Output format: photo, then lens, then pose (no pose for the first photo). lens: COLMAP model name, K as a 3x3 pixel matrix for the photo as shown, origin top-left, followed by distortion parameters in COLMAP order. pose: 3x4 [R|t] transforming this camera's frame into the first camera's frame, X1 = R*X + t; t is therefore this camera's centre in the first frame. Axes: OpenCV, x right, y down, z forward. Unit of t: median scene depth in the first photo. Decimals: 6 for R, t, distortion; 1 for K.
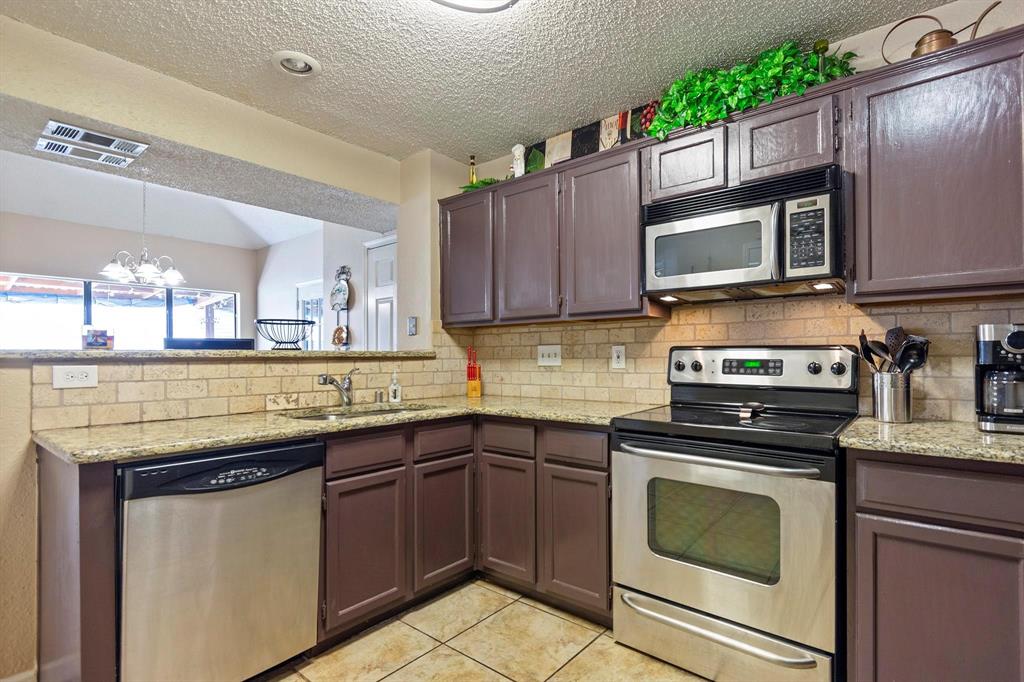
lens RADIAL K [[499.7, 0, 512.0], [0, 499.7, 351.5], [0, 0, 1]] dist [-0.002364, -0.000649]
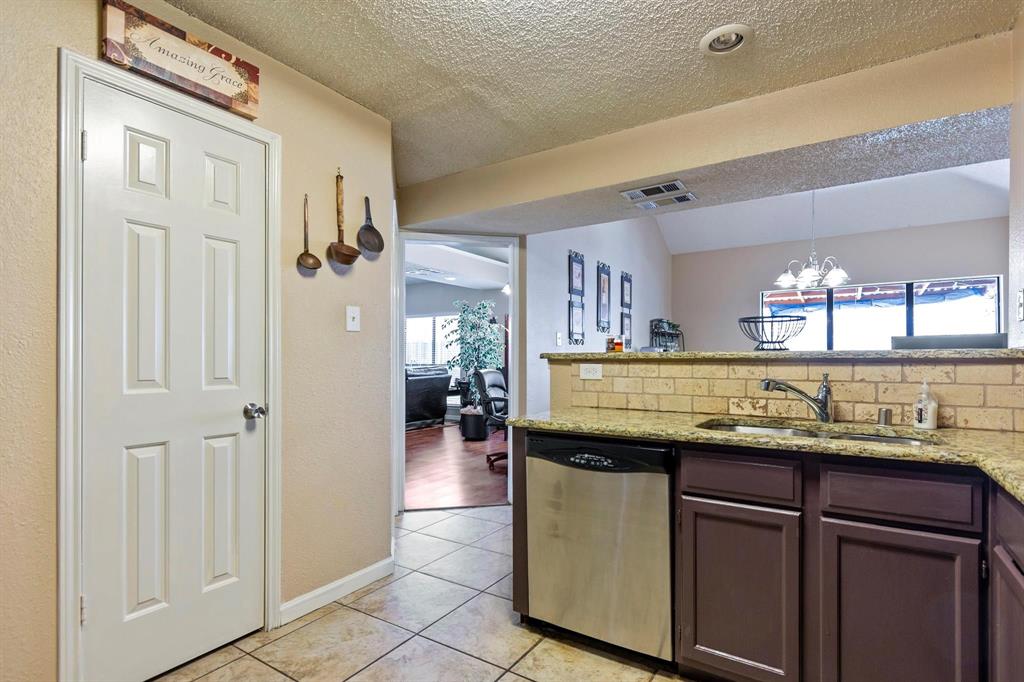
lens RADIAL K [[499.7, 0, 518.1], [0, 499.7, 354.2], [0, 0, 1]] dist [-0.002364, -0.000649]
pose [[0.122473, -0.004723, -0.992461, 0.403493], [0.010631, 0.999938, -0.003447, 0.001979], [0.992415, -0.010129, 0.122516, 0.467478]]
